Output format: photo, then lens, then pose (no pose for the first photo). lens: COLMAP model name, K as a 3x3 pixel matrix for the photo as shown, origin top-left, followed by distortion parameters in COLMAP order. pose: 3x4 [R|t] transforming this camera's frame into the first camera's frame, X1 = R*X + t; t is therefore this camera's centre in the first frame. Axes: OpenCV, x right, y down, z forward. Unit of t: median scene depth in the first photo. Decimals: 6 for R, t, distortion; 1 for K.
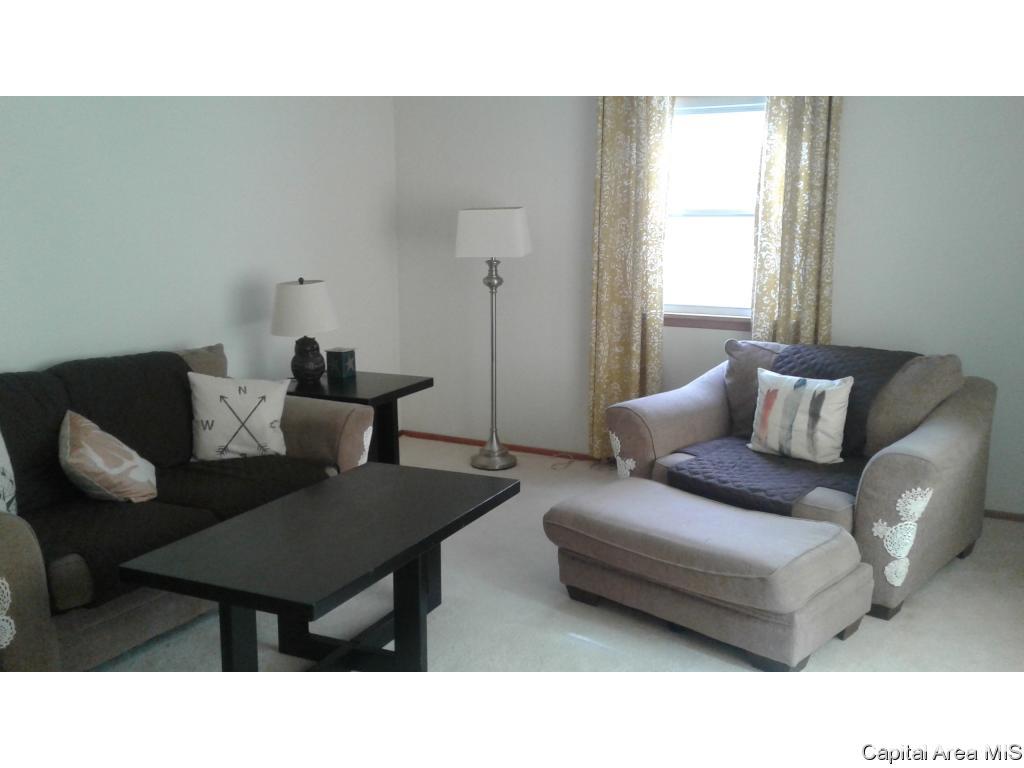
lens RADIAL K [[956.9, 0, 515.5], [0, 956.9, 383.6], [0, 0, 1]] dist [0.068137, 0.000000]
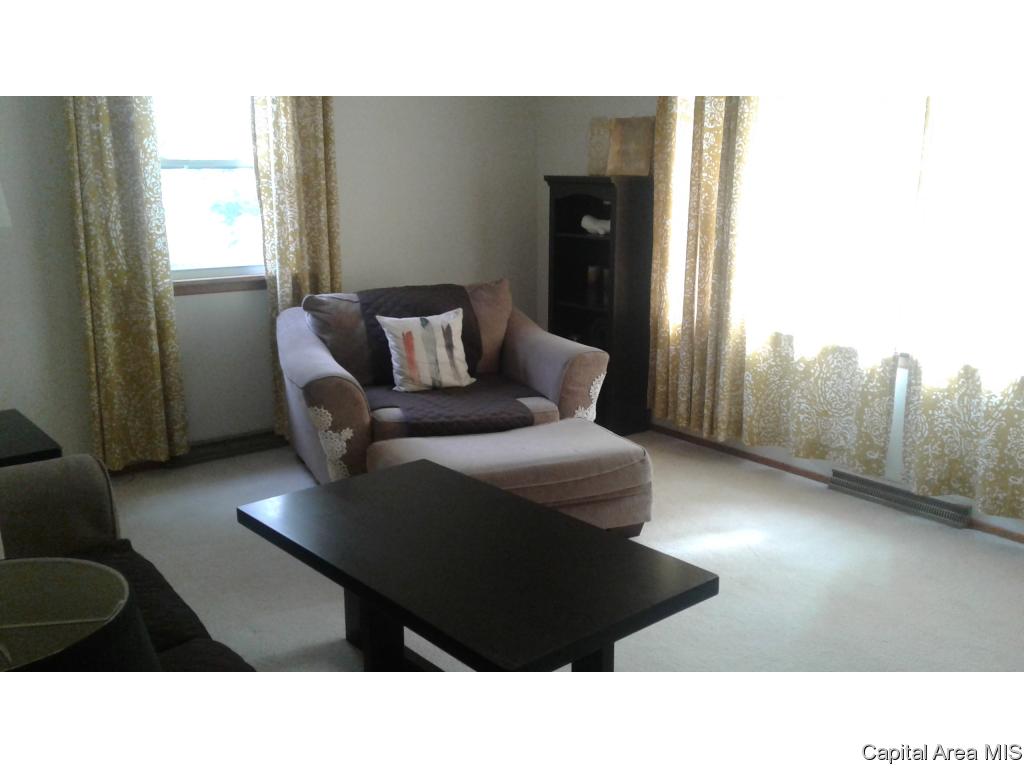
lens RADIAL K [[956.9, 0, 516.1], [0, 956.9, 385.6], [0, 0, 1]] dist [0.068137, 0.000000]
pose [[0.400247, -0.212618, 0.891401, -0.550791], [0.169822, 0.973074, 0.155847, -0.069398], [-0.900535, 0.089002, 0.425577, 0.379161]]
